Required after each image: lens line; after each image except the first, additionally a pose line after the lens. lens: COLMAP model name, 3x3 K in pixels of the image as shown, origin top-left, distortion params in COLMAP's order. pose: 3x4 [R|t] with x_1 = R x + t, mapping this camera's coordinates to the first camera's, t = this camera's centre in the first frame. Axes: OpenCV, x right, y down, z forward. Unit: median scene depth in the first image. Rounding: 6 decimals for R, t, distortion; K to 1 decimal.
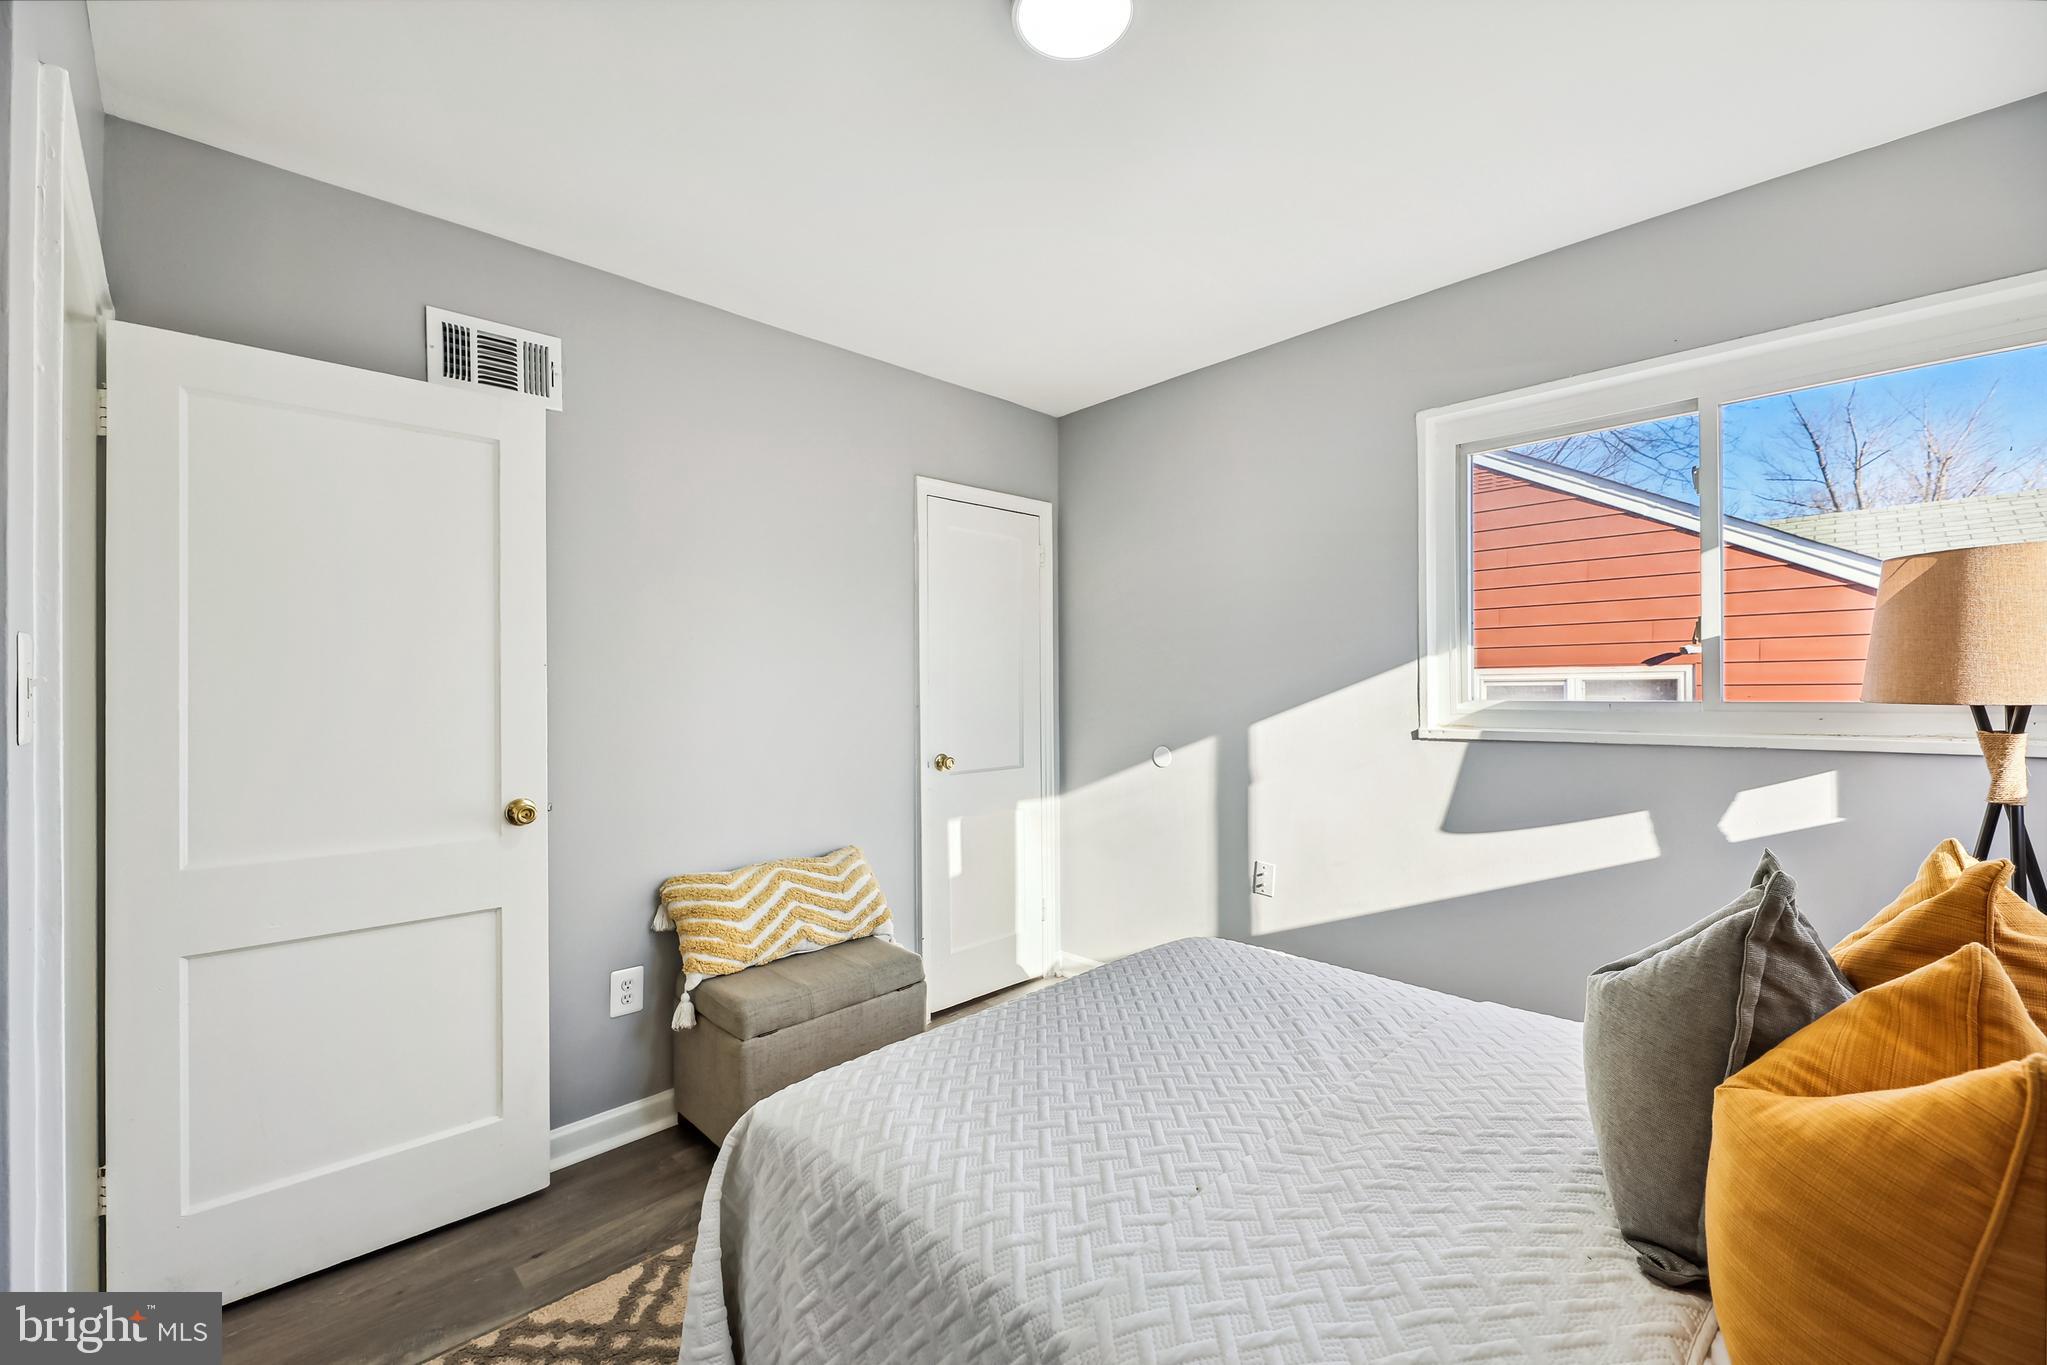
lens RADIAL K [[855.5, 0, 1023.5], [0, 855.5, 682.5], [0, 0, 1]] dist [-0.001477, -0.000236]
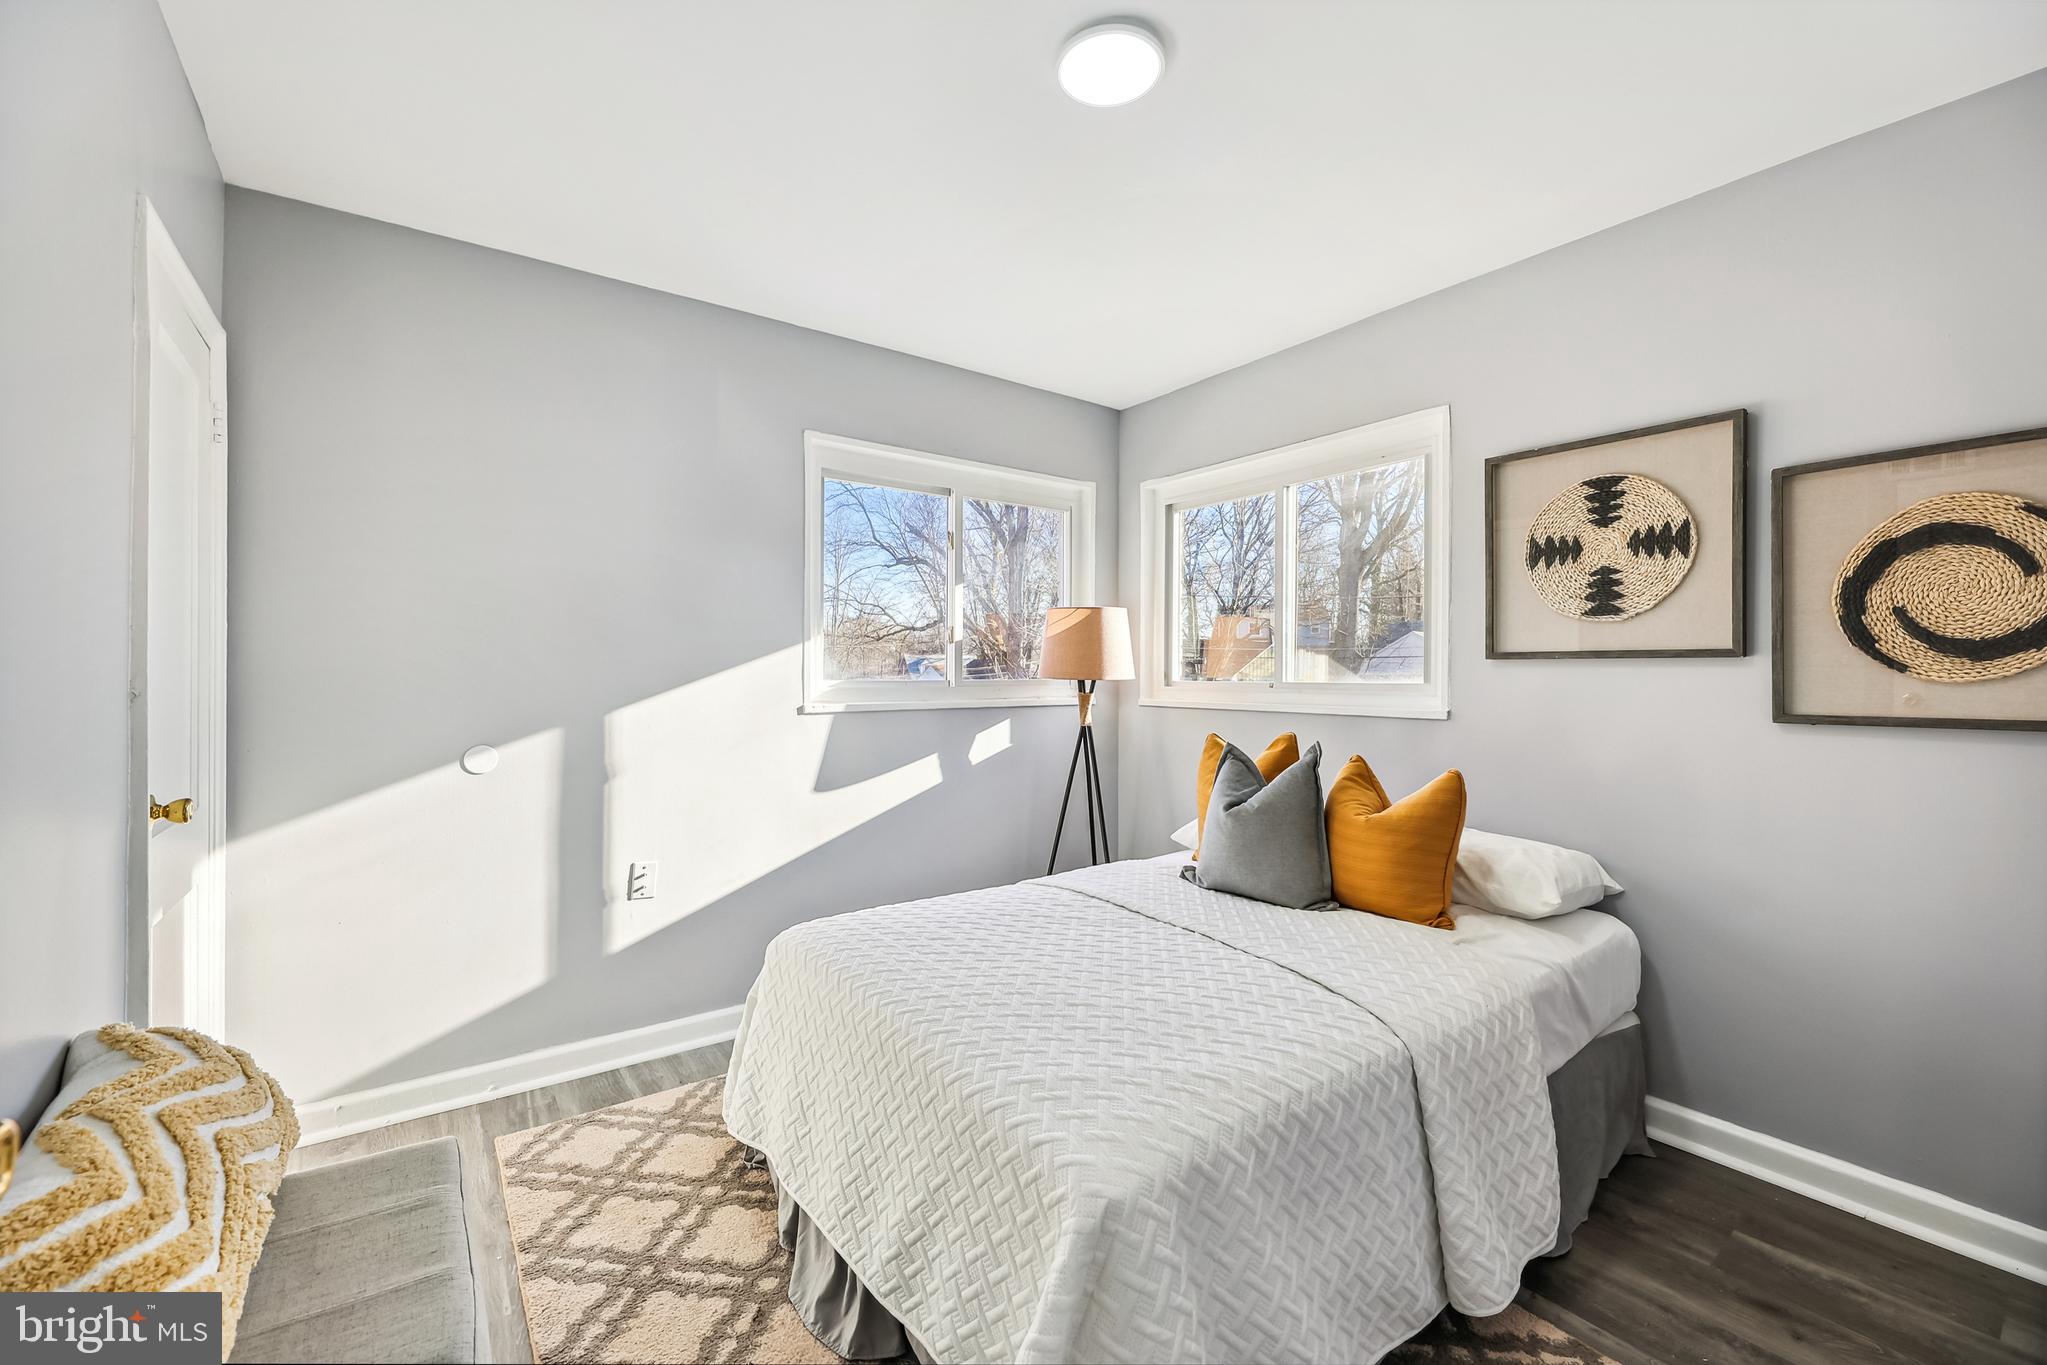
lens RADIAL K [[855.5, 0, 1023.5], [0, 855.5, 682.5], [0, 0, 1]] dist [-0.001477, -0.000236]
pose [[0.132682, 0.010399, 0.991104, -0.645071], [-0.006800, 0.999931, -0.009582, 0.033819], [-0.991135, -0.005468, 0.132744, 0.566005]]
